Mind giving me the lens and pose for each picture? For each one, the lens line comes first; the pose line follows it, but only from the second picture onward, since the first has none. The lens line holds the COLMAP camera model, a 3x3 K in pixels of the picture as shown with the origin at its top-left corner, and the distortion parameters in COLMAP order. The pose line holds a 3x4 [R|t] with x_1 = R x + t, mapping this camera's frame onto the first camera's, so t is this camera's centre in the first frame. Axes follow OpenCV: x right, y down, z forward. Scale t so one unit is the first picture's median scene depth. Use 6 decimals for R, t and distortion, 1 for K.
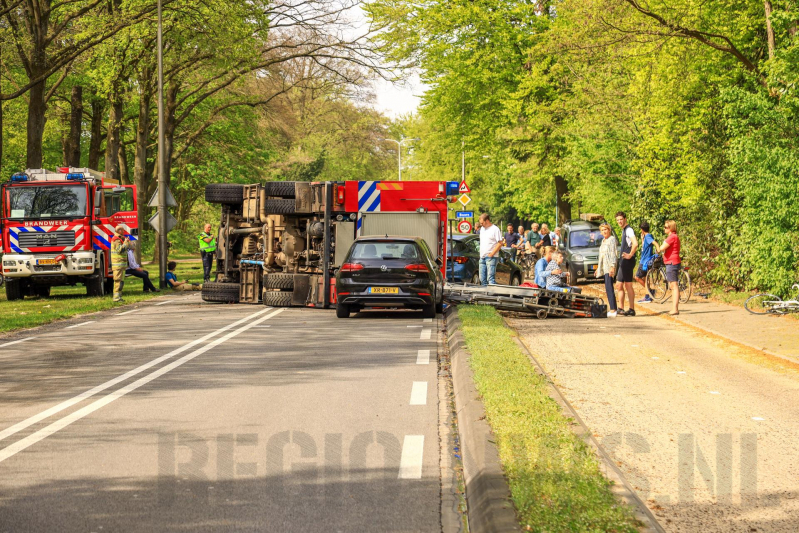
lens RADIAL K [[2418.7, 0, 399.5], [0, 2418.7, 266.5], [0, 0, 1]] dist [0.181758, 0.974276]
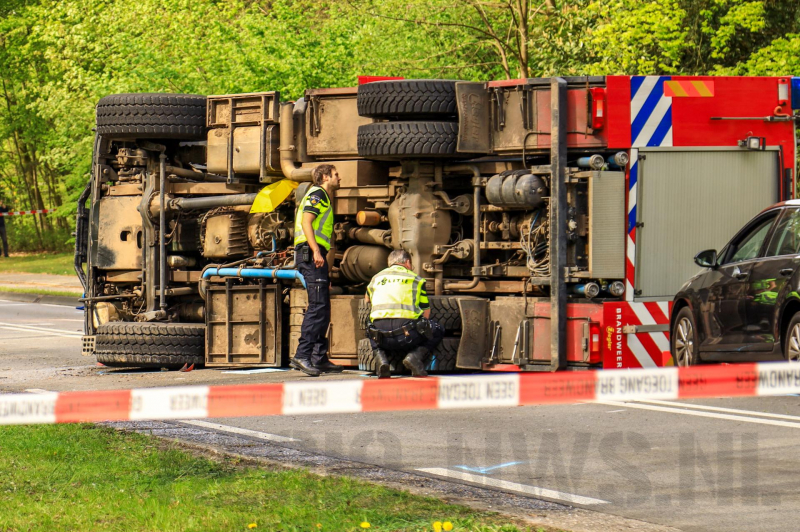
lens RADIAL K [[2421.7, 0, 400.0], [0, 2421.7, 266.0], [0, 0, 1]] dist [0.181758, 0.974276]
pose [[0.860160, -0.031366, 0.509058, -0.269355], [0.028282, 0.999505, 0.013795, -0.008538], [-0.509239, 0.002531, 0.860621, 0.639654]]
